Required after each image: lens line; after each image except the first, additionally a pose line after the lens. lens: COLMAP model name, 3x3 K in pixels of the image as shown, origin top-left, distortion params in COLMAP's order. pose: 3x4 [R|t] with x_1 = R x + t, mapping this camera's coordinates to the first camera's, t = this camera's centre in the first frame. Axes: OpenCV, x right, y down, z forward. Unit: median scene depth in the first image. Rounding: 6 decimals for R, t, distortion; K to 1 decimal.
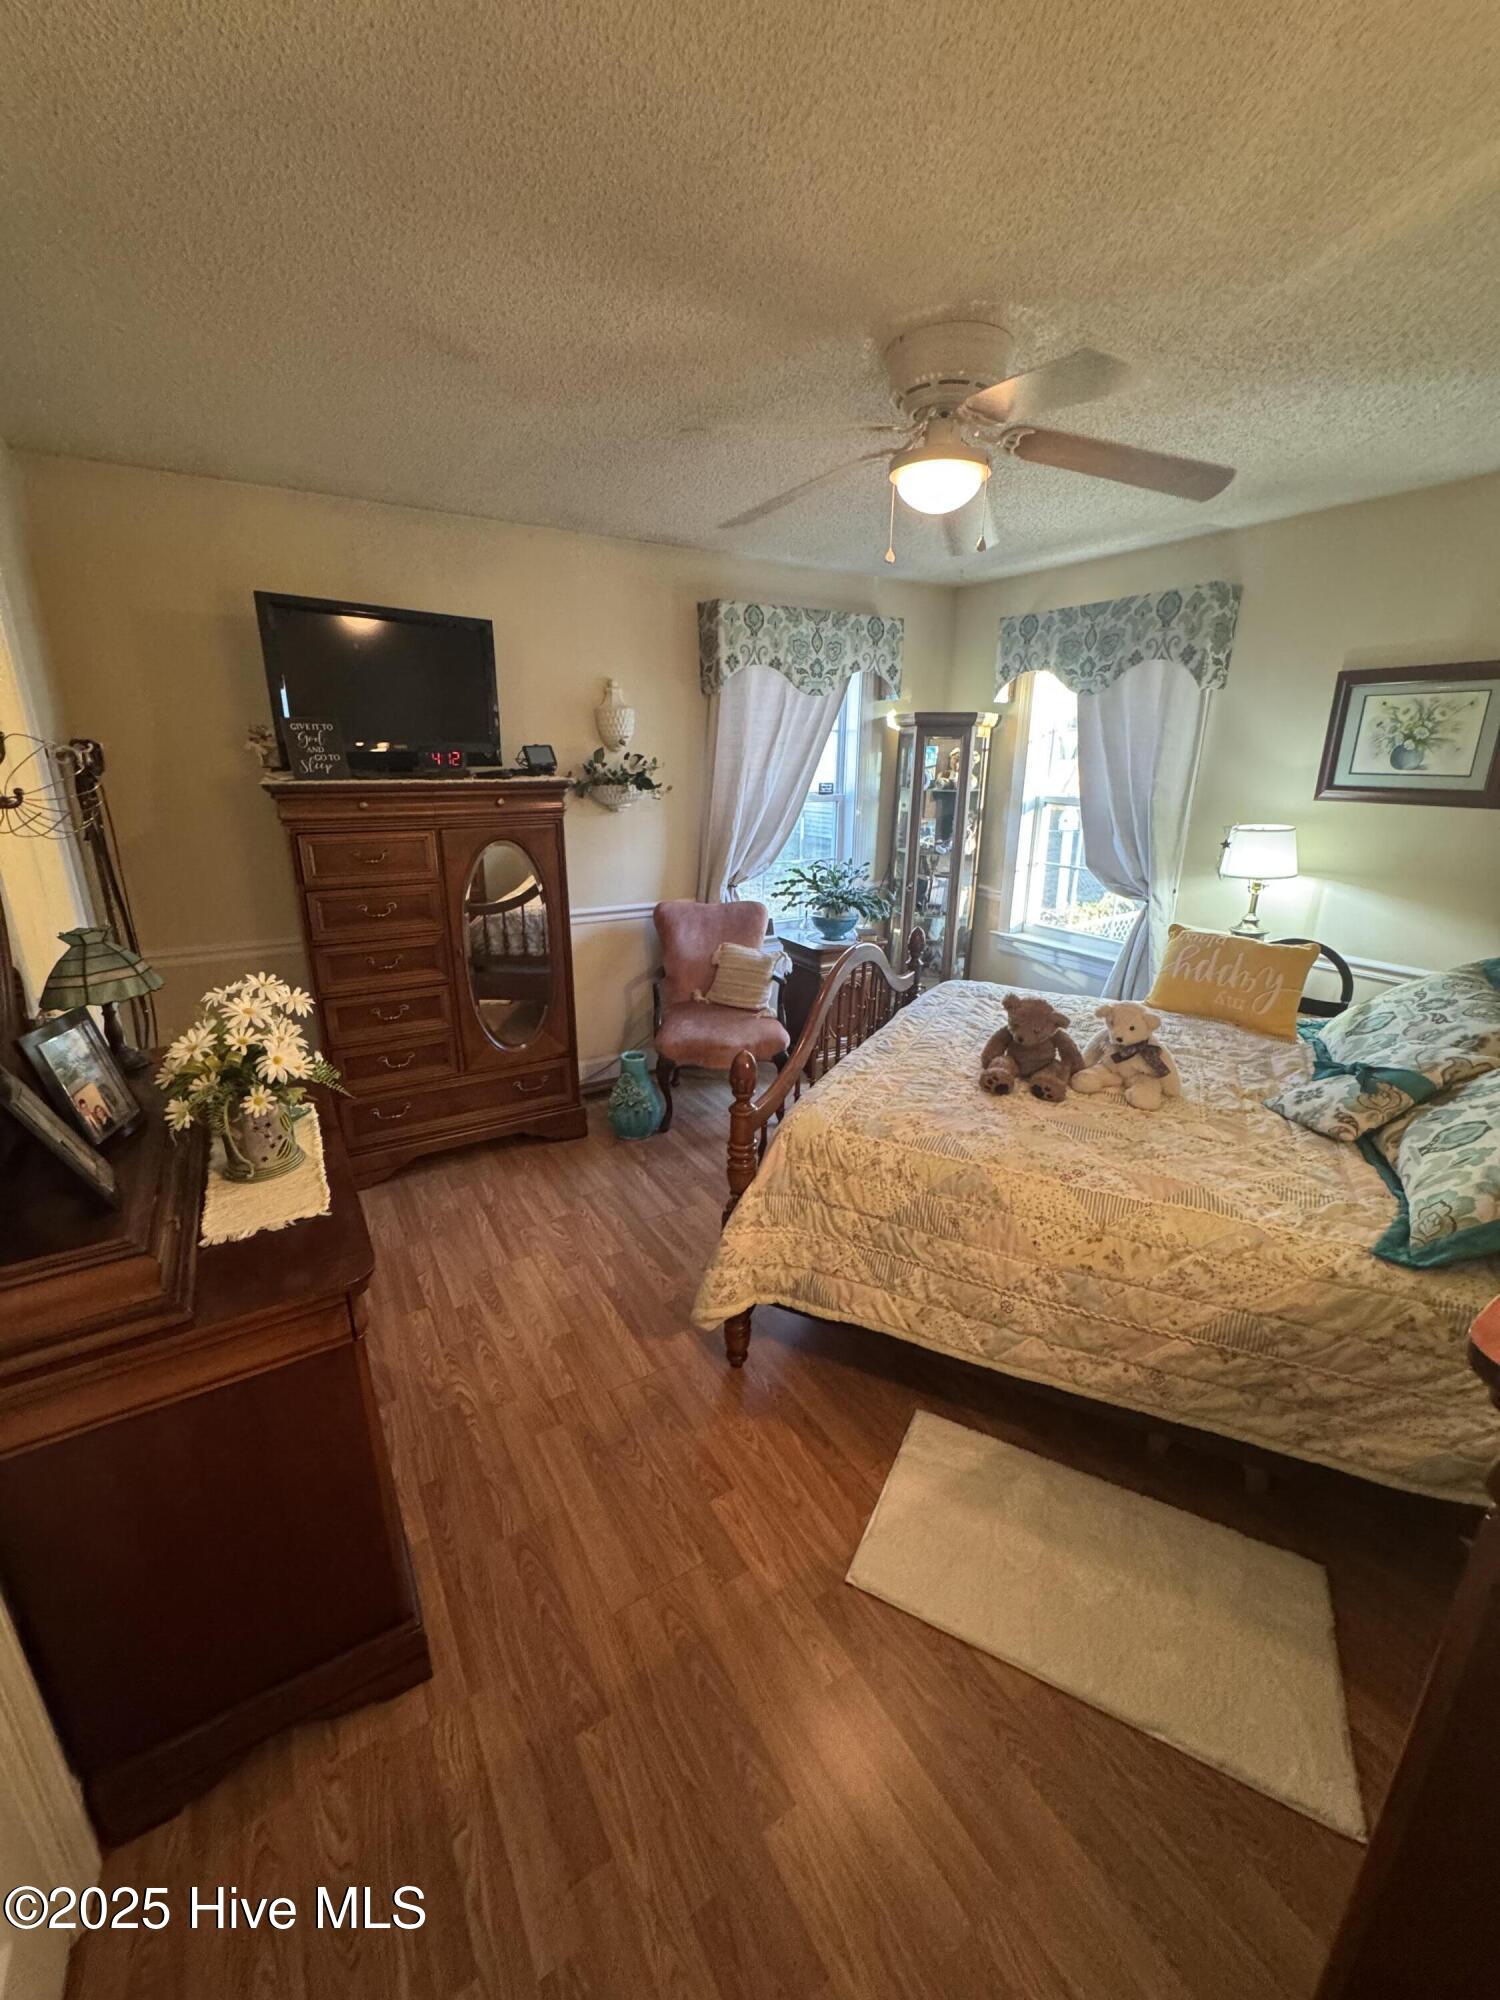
lens RADIAL K [[799.0, 0, 750.9], [0, 799.0, 997.2], [0, 0, 1]] dist [-0.003087, 0.000487]
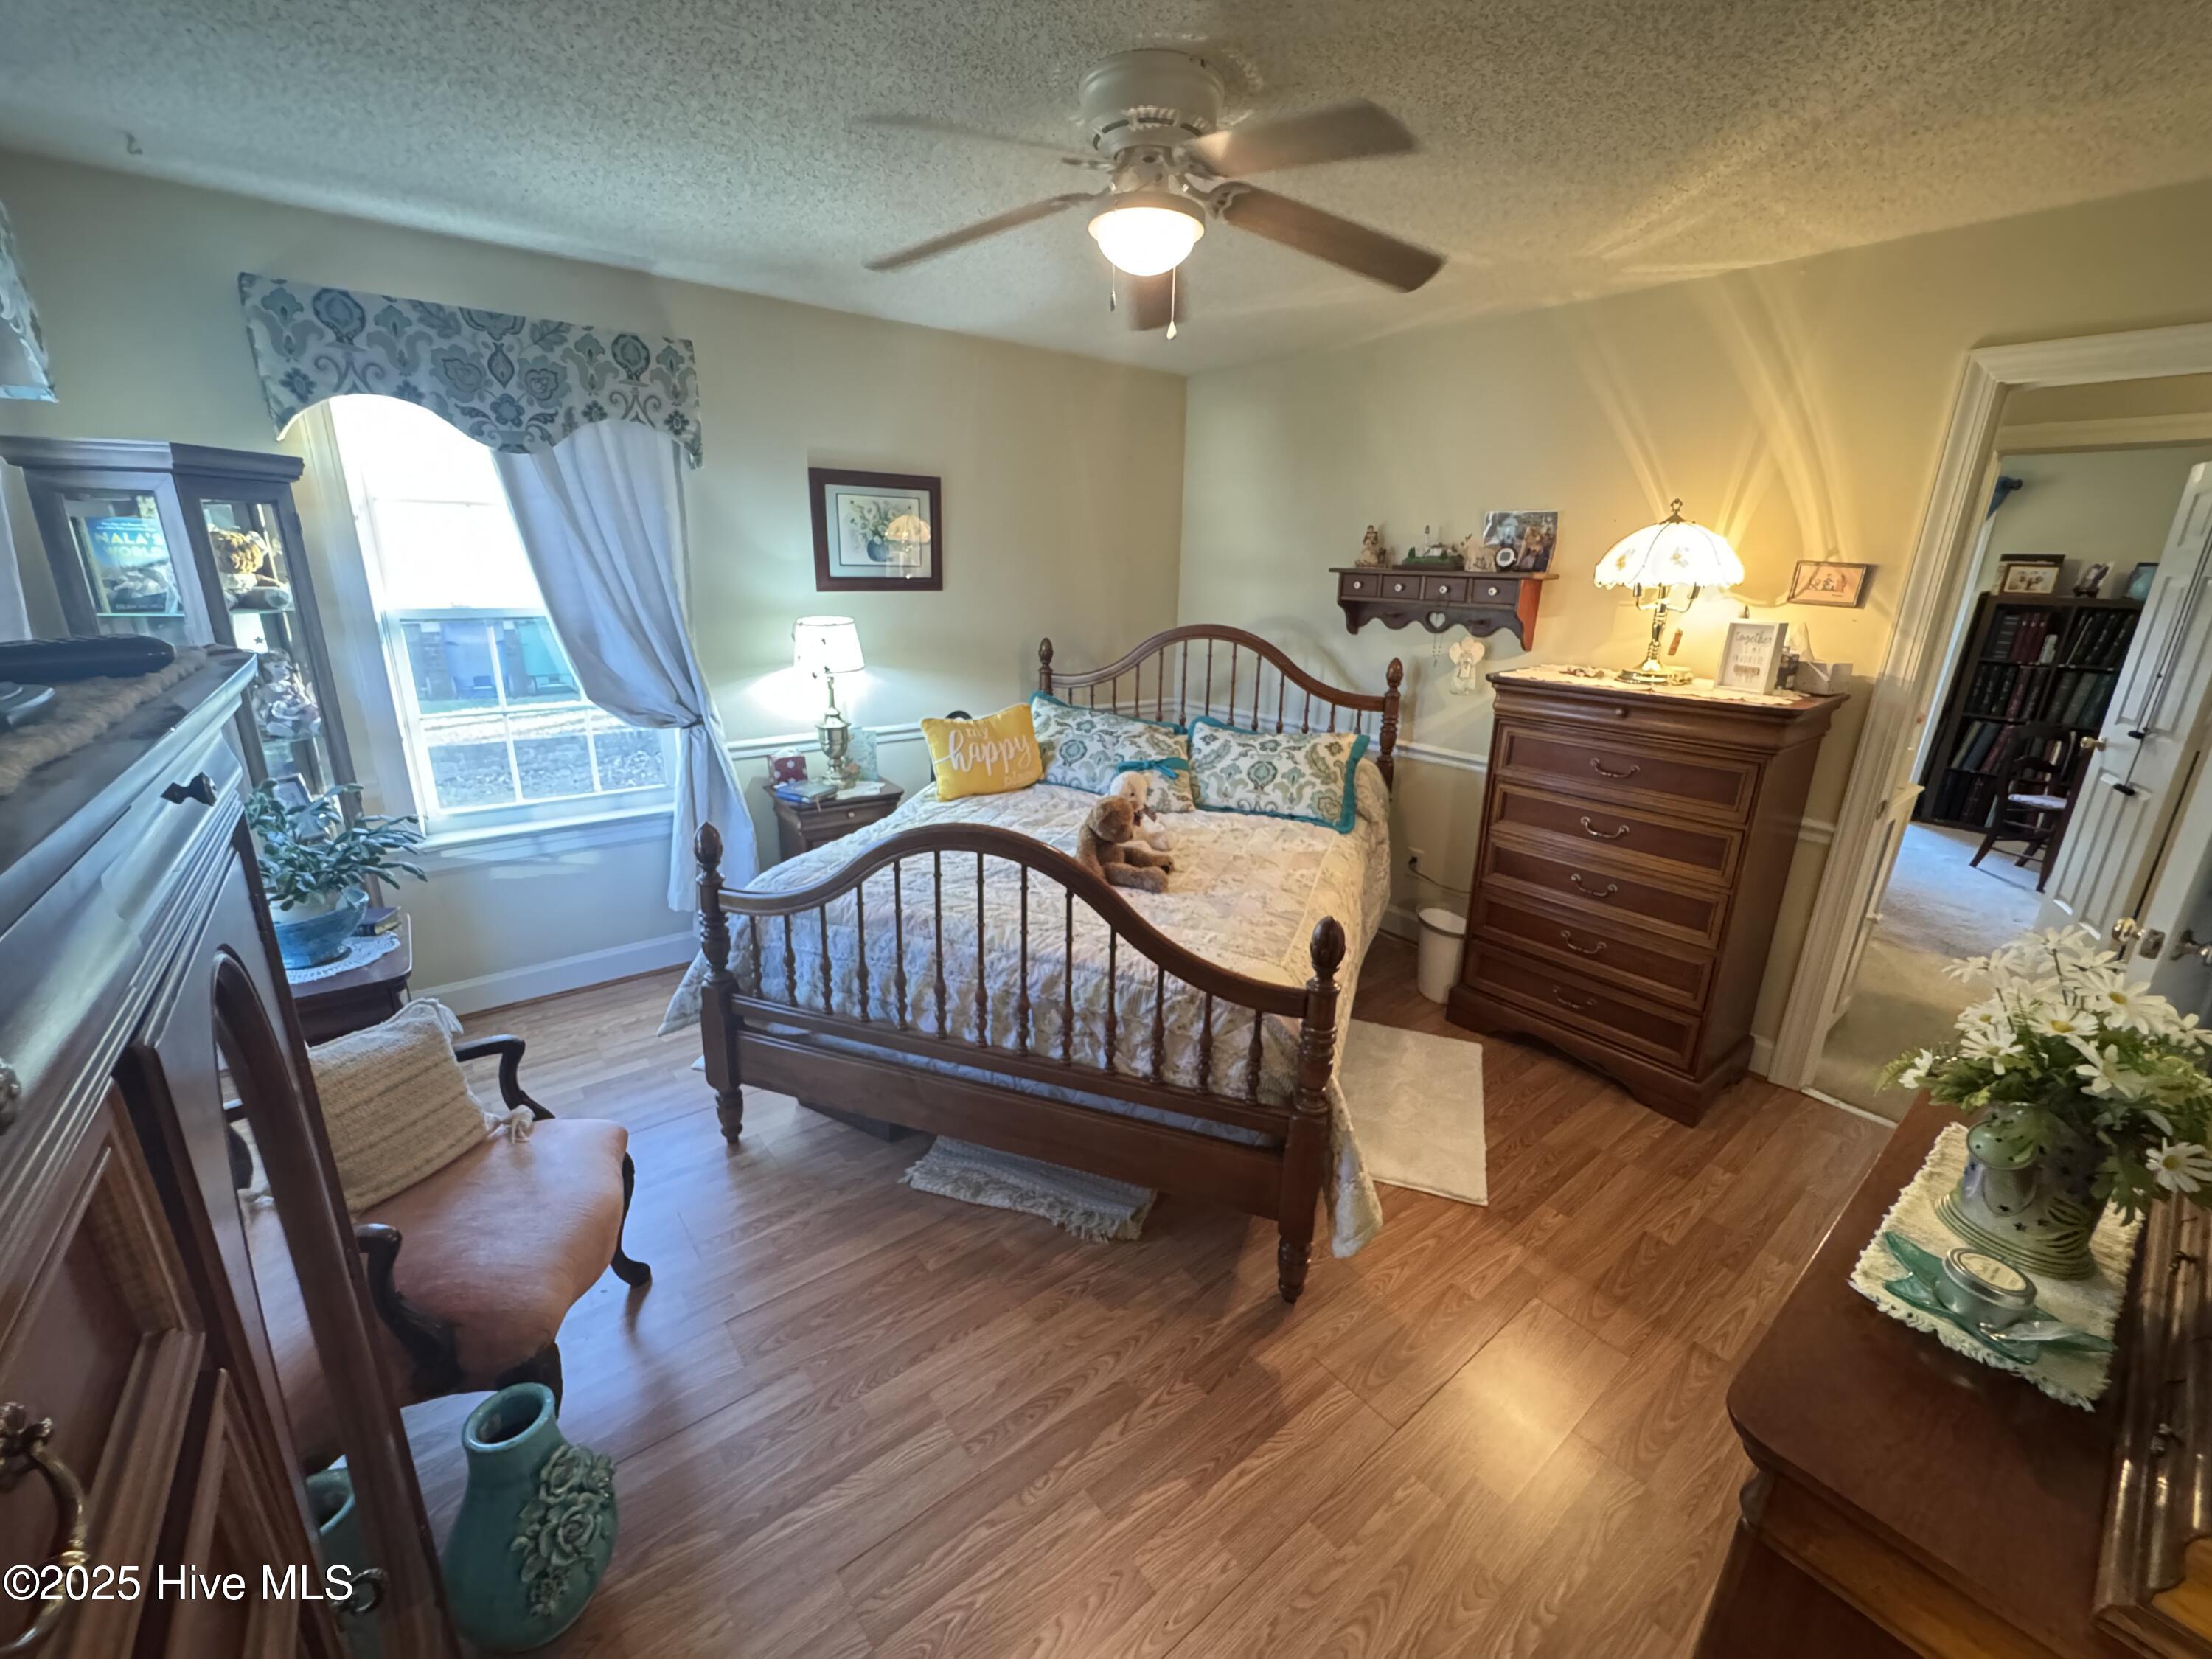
lens RADIAL K [[883.6, 0, 1109.5], [0, 883.6, 827.6], [0, 0, 1]] dist [-0.003087, 0.000487]
pose [[-0.116872, -0.295202, 0.948260, -0.467976], [0.274015, 0.908158, 0.316490, -0.208096], [-0.954598, 0.296826, -0.025249, 0.692357]]
